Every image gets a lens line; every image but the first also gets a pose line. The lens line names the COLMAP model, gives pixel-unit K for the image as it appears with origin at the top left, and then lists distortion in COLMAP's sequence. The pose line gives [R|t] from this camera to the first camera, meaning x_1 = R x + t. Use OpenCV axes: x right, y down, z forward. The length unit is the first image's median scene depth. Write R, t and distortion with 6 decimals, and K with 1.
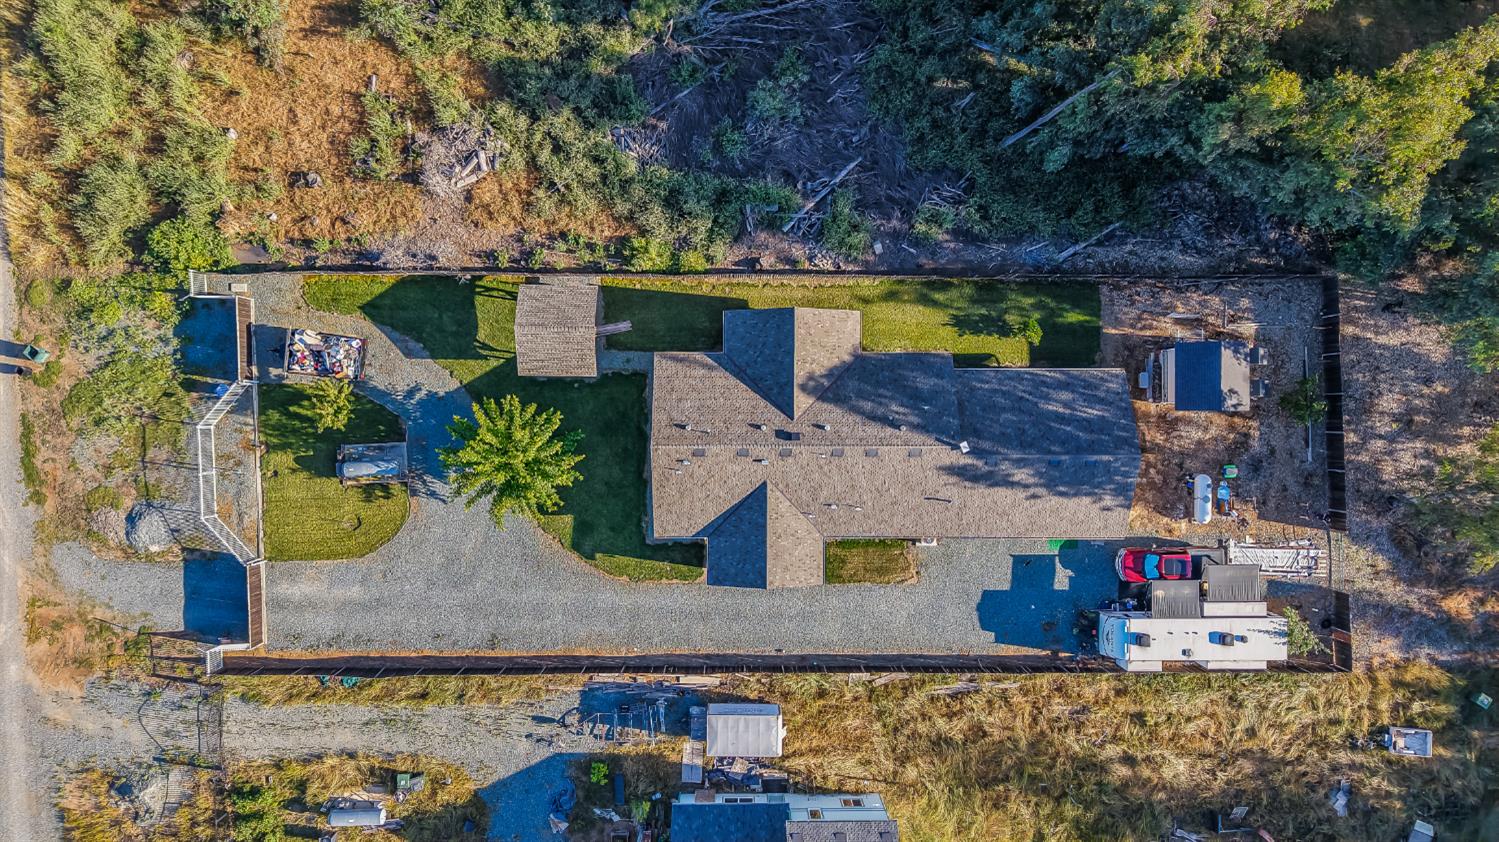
lens RADIAL K [[1005.4, 0, 747.8], [0, 1005.4, 415.2], [0, 0, 1]] dist [0.027992, -0.034788]
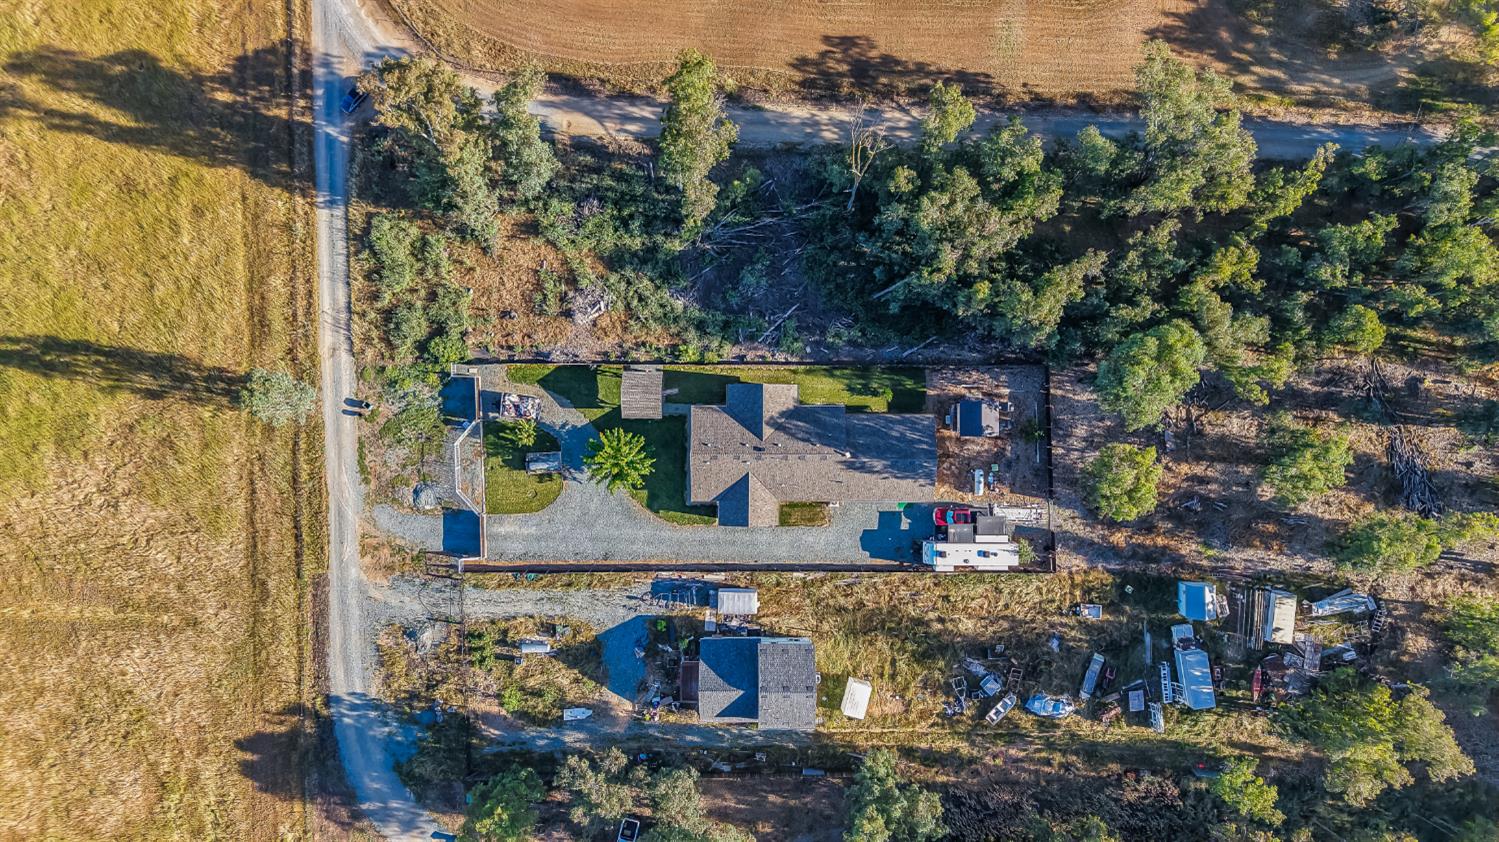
lens RADIAL K [[1005.4, 0, 746.2], [0, 1005.4, 420.2], [0, 0, 1]] dist [0.027992, -0.034788]
pose [[0.999999, 0.000717, -0.001034, 0.014489], [-0.000717, 1.000000, 0.000392, -0.034046], [0.001034, -0.000391, 0.999999, -0.902103]]
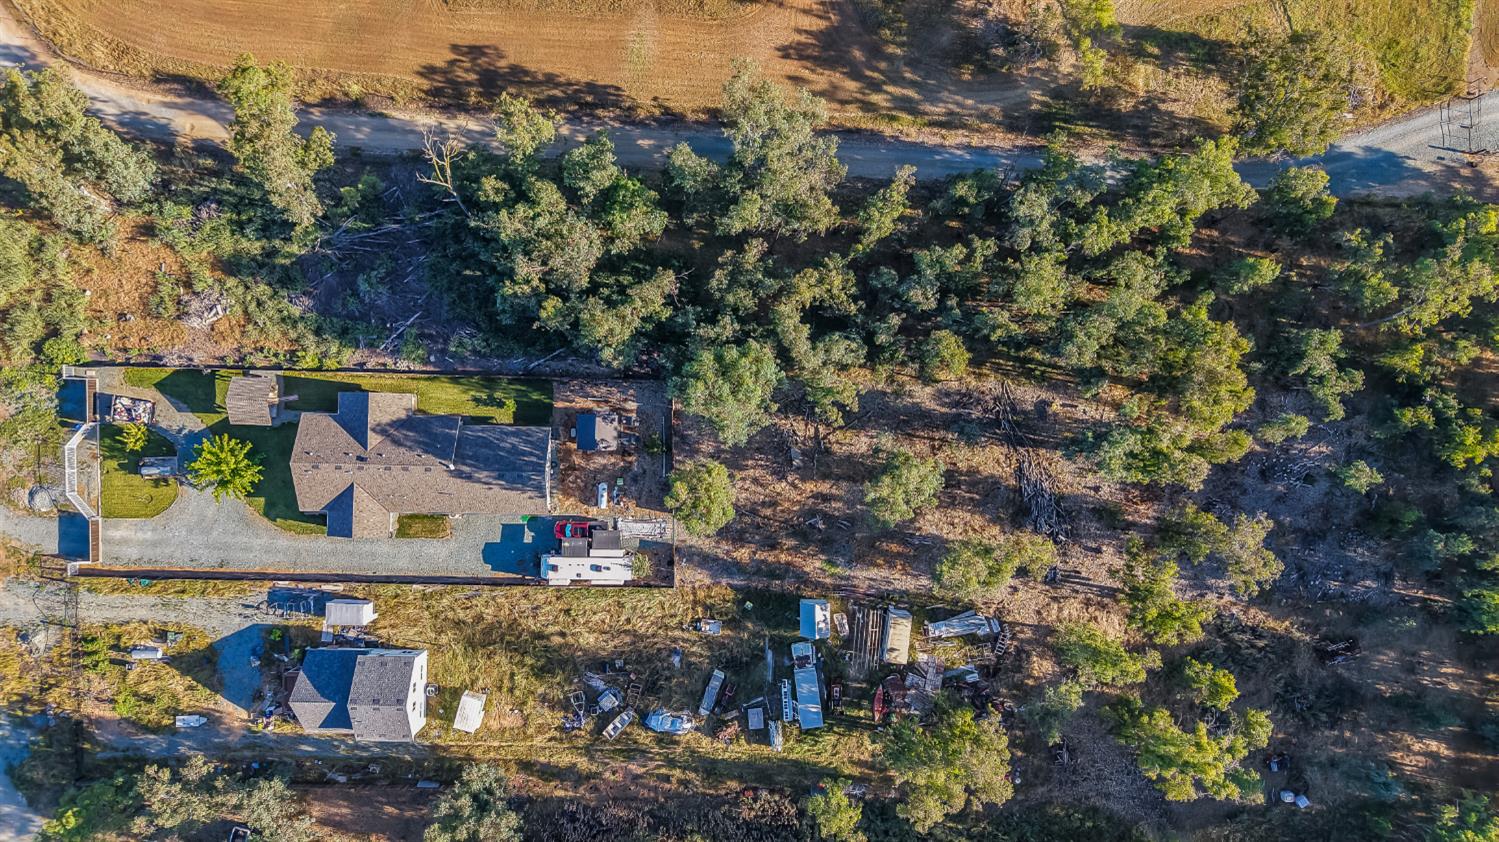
lens RADIAL K [[1005.4, 0, 756.6], [0, 1005.4, 413.0], [0, 0, 1]] dist [0.027992, -0.034788]
pose [[0.999736, 0.022896, 0.002125, 0.738821], [-0.022894, 0.999737, -0.001189, -0.077325], [-0.002152, 0.001140, 0.999997, -0.892839]]
